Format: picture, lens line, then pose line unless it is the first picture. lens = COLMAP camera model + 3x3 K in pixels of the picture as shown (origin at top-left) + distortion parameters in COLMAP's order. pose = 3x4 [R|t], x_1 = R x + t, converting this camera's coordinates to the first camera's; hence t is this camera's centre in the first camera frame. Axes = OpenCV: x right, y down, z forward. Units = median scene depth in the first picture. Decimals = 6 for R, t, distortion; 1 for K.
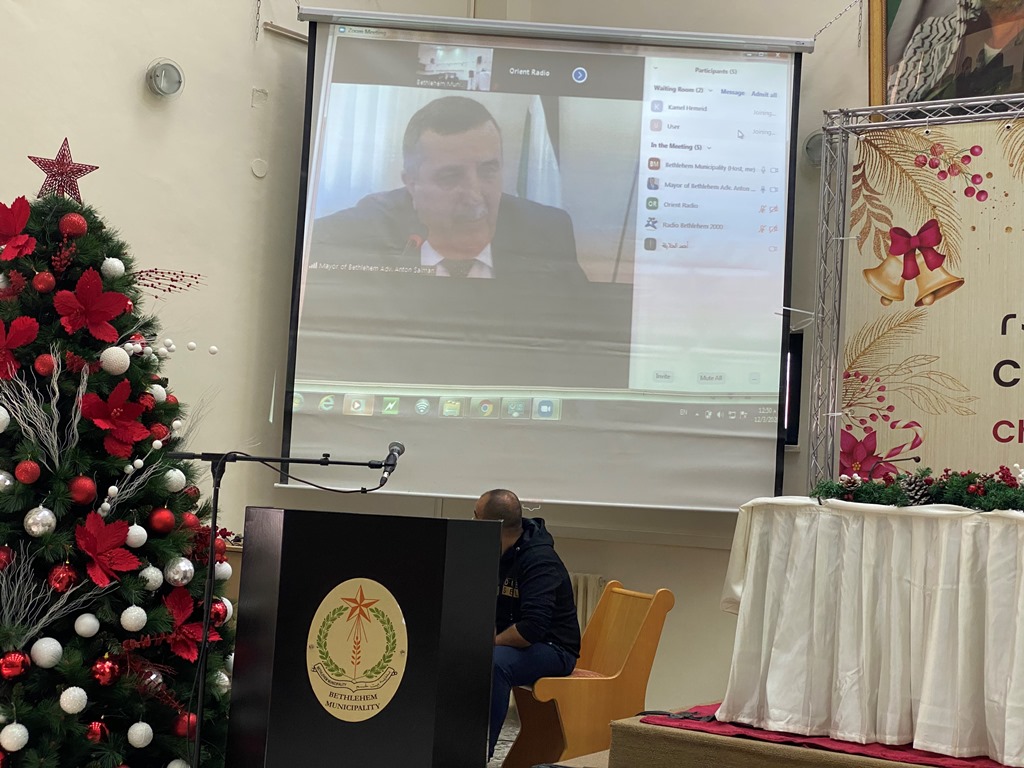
lens RADIAL K [[1535.5, 0, 504.4], [0, 1535.5, 385.7], [0, 0, 1]] dist [0.087222, -0.014410]
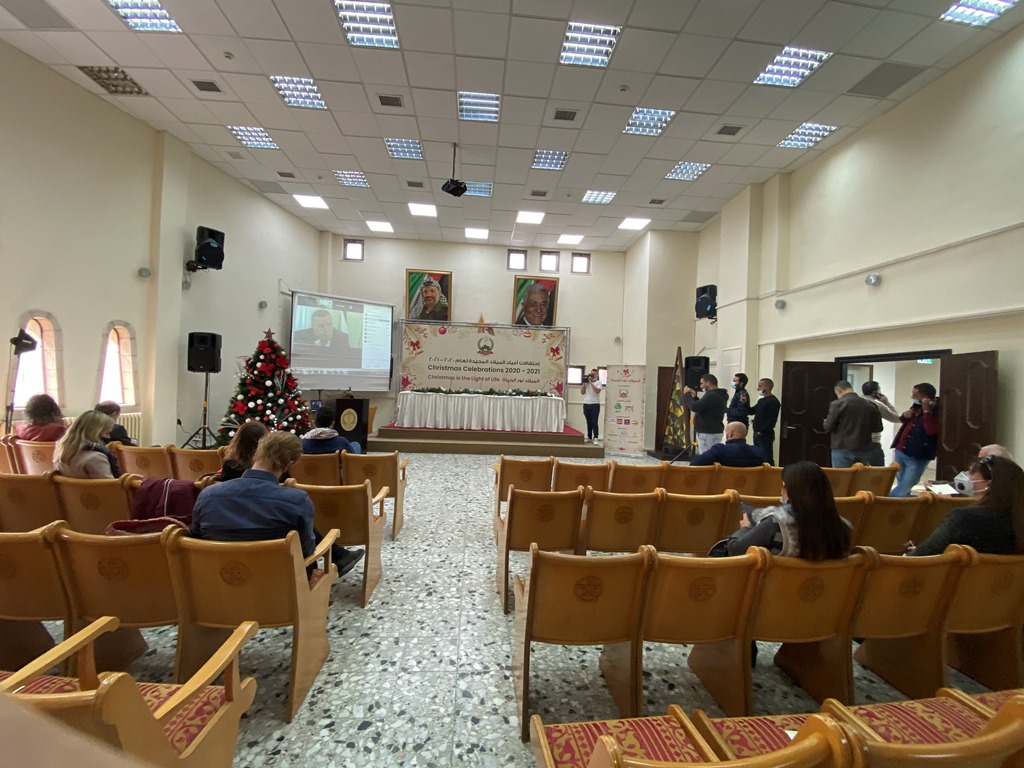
lens RADIAL K [[413.8, 0, 512.0], [0, 413.8, 384.0], [0, 0, 1]] dist [-0.047646, -0.000040]
pose [[0.821742, -0.029508, 0.569095, -0.401568], [-0.028704, 0.995247, 0.093052, -0.122539], [-0.569136, -0.092800, 0.816990, -0.609205]]
